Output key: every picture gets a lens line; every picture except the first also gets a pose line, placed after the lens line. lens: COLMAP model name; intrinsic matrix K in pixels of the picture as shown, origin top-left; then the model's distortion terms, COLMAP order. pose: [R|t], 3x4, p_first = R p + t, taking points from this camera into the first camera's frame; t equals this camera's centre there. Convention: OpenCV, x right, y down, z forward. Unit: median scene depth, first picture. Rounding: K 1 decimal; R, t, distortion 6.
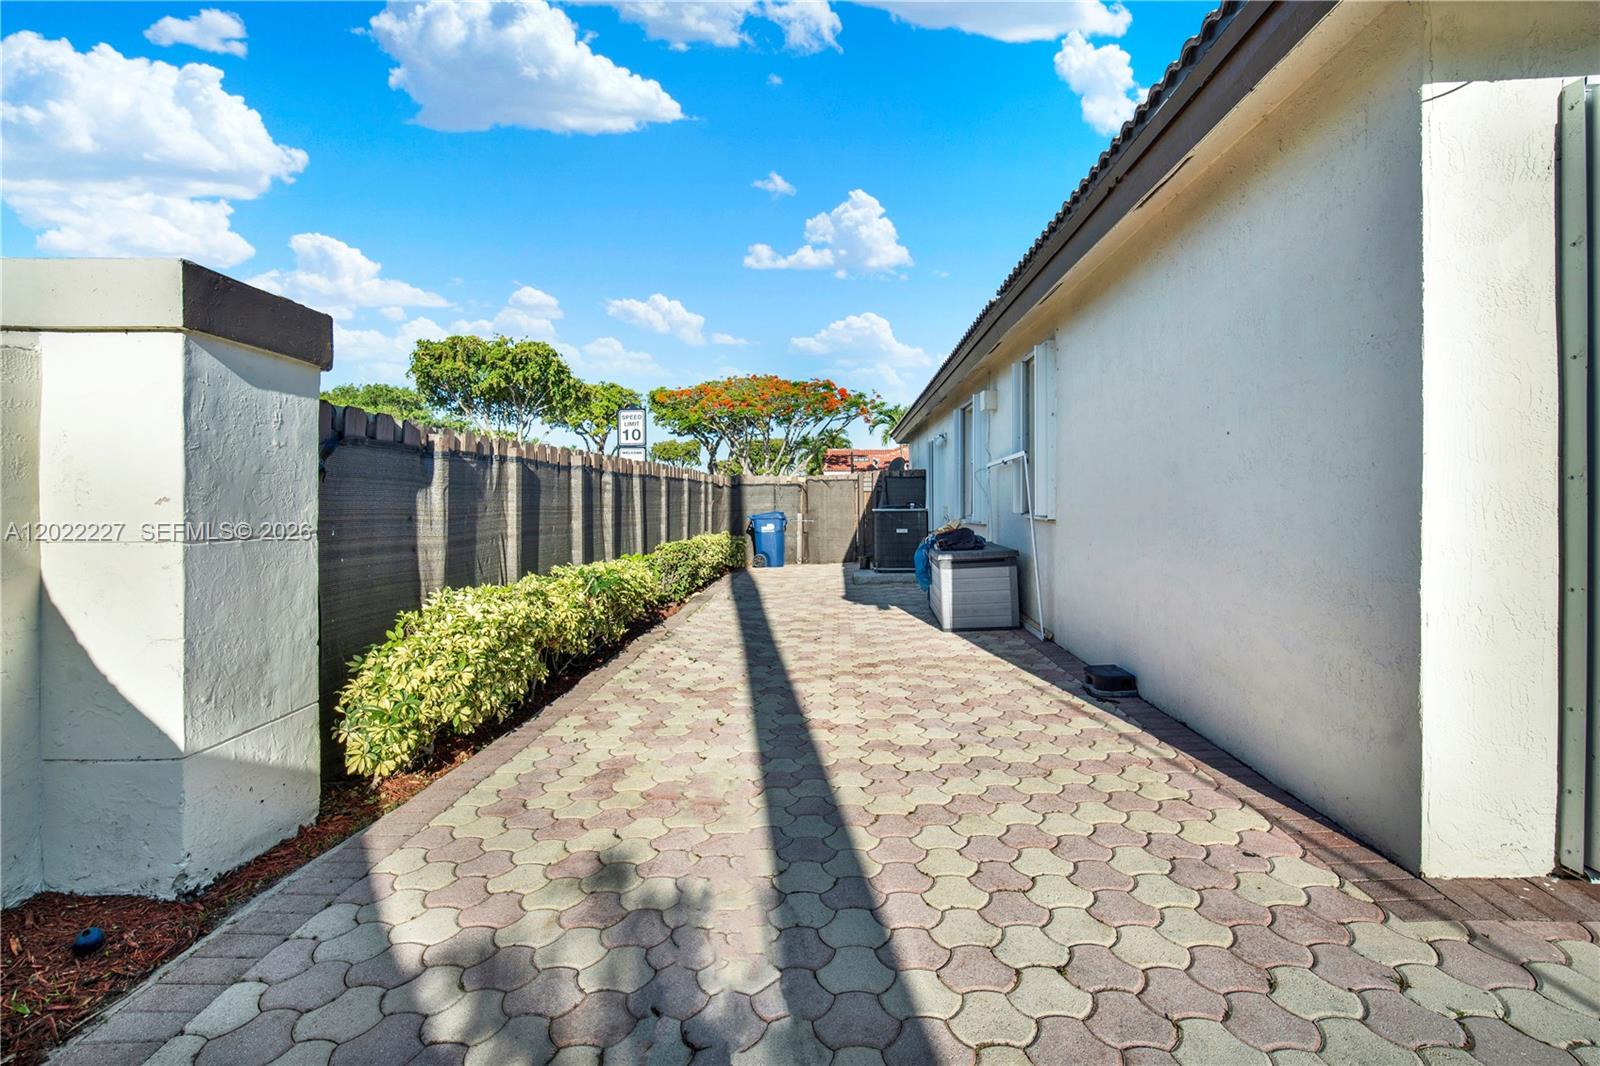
lens RADIAL K [[717.9, 0, 820.3], [0, 717.9, 498.3], [0, 0, 1]] dist [-0.001540, 0.001645]
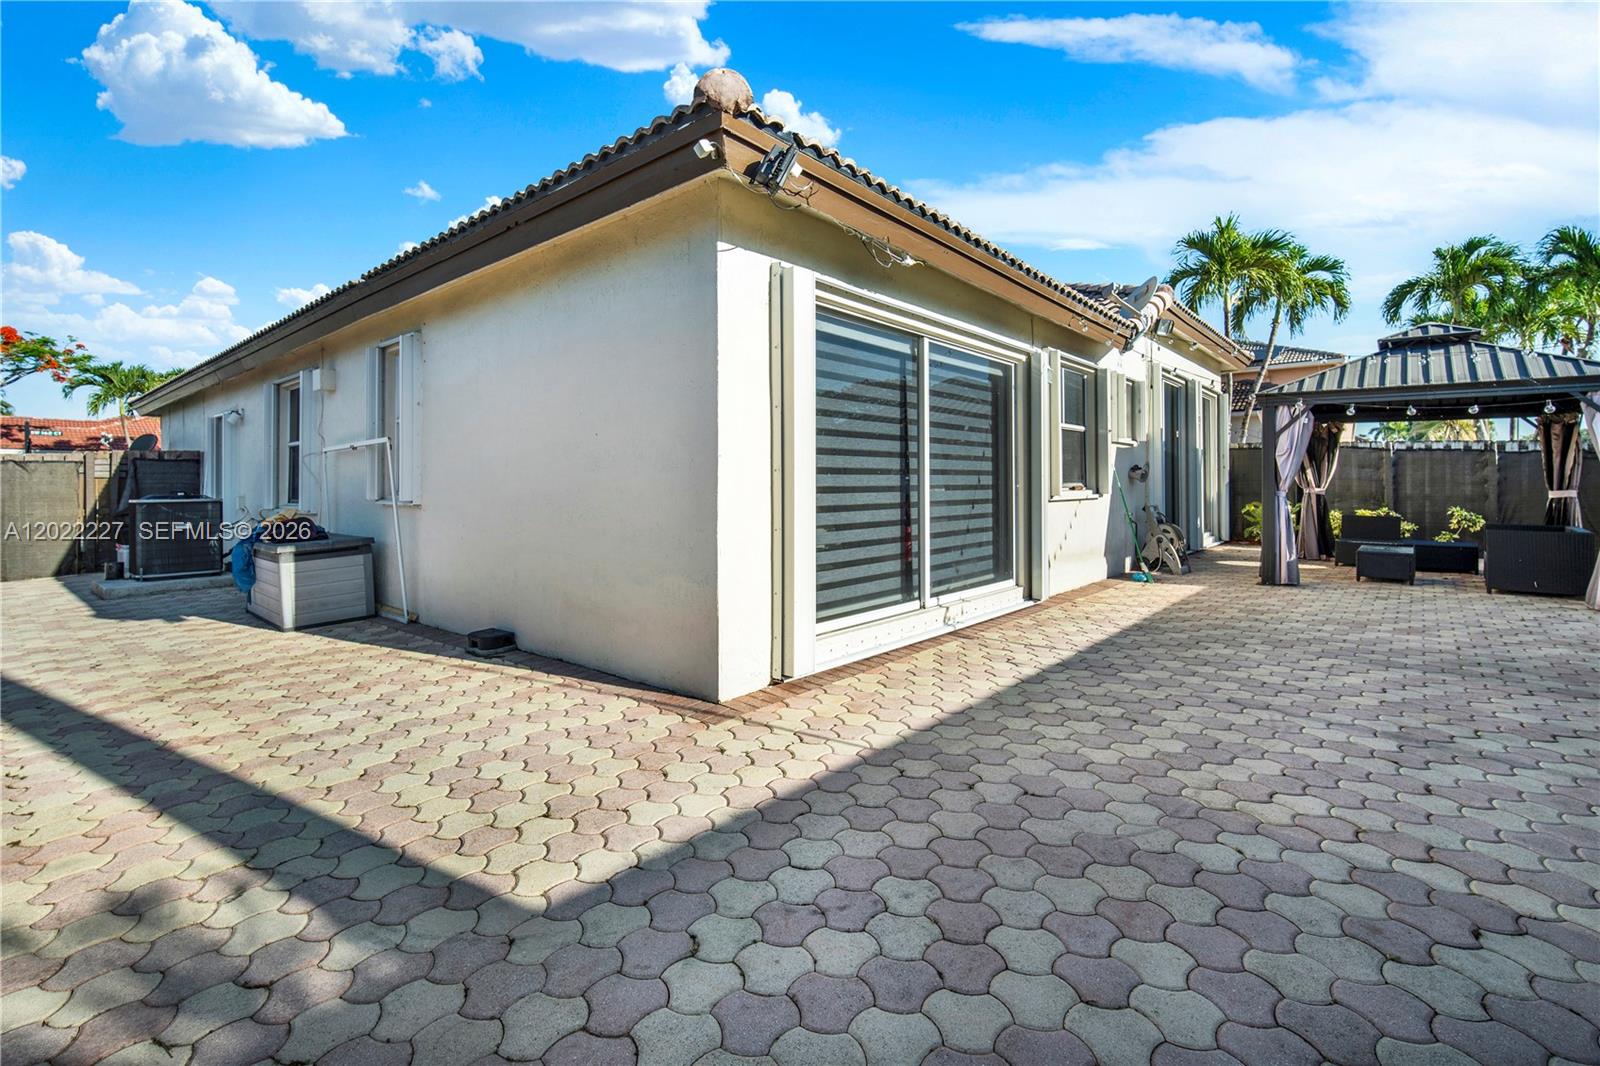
lens RADIAL K [[715.3, 0, 796.1], [0, 715.3, 471.5], [0, 0, 1]] dist [-0.020235, 0.006980]
pose [[0.634712, 0.011305, 0.772666, -0.222891], [0.004778, 0.999816, -0.018554, 0.005973], [-0.772734, 0.015469, 0.634541, -0.139346]]
